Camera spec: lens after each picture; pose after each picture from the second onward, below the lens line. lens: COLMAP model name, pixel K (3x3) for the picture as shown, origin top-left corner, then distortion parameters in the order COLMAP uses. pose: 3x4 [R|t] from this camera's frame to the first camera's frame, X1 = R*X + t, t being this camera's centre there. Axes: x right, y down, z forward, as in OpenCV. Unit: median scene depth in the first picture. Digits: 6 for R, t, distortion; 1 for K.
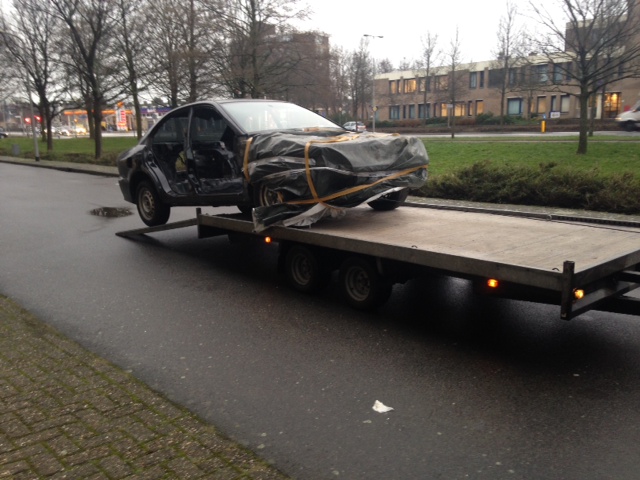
lens RADIAL K [[574.2, 0, 319.8], [0, 574.2, 239.2], [0, 0, 1]] dist [0.174527, -0.260284]
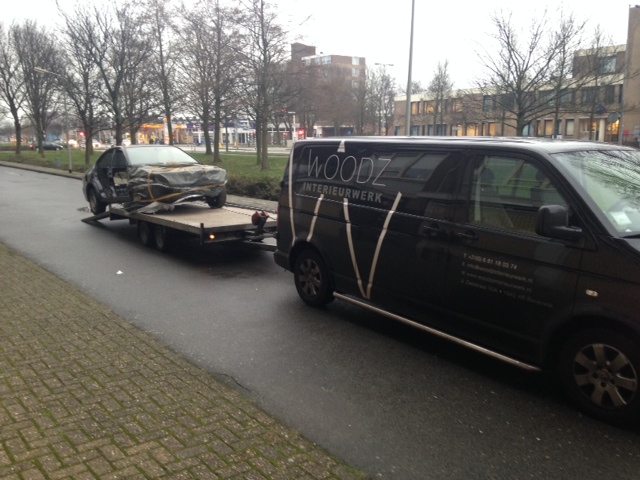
lens RADIAL K [[574.2, 0, 319.8], [0, 574.2, 239.2], [0, 0, 1]] dist [0.174527, -0.260284]
pose [[0.996198, 0.030165, -0.081729, 0.672719], [-0.032082, 0.999238, -0.022245, 0.086843], [0.080995, 0.024782, 0.996406, -0.883197]]
